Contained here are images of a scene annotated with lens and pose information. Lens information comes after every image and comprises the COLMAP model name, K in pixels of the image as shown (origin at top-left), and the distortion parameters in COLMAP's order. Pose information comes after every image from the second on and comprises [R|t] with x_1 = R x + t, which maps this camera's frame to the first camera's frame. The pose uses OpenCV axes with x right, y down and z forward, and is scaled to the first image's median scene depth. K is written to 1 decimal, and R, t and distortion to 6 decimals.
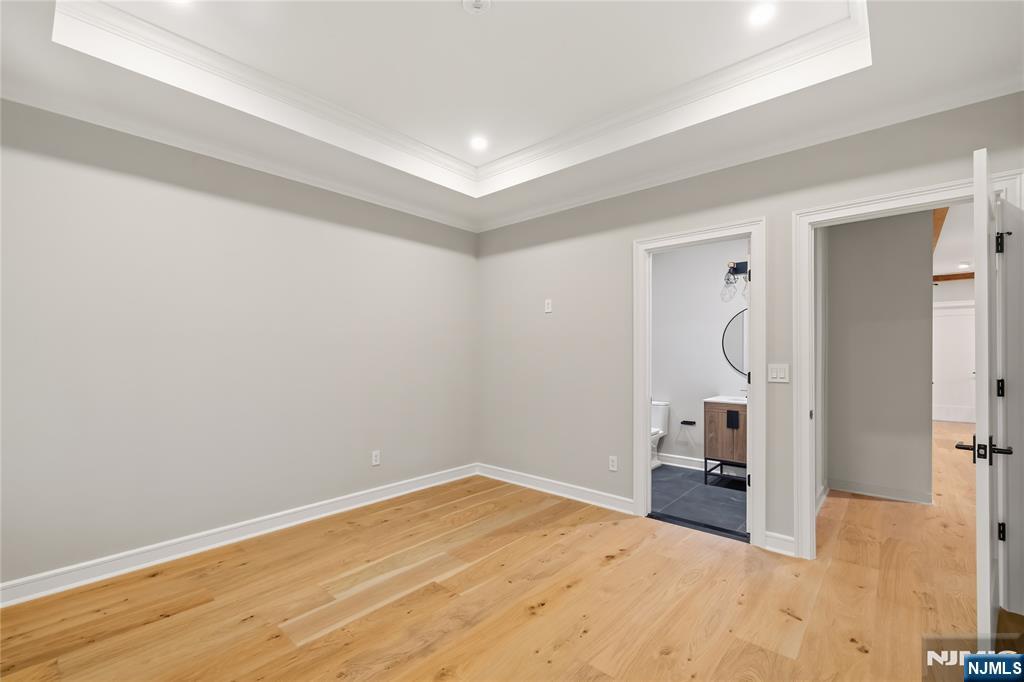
lens RADIAL K [[436.3, 0, 515.2], [0, 436.3, 350.5], [0, 0, 1]] dist [0.024907, -0.000116]
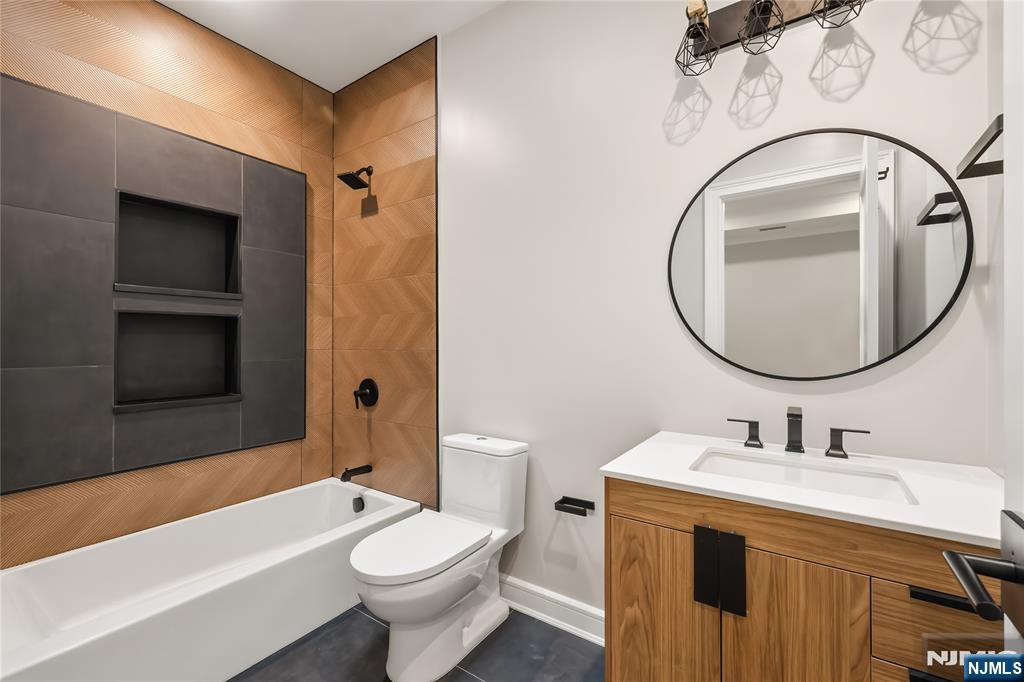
lens RADIAL K [[436.3, 0, 508.7], [0, 436.3, 339.1], [0, 0, 1]] dist [0.024907, -0.000116]
pose [[0.993605, -0.003421, 0.112861, 0.317567], [0.002969, 0.999987, 0.004177, 0.032271], [-0.112874, -0.003815, 0.993602, 0.689723]]
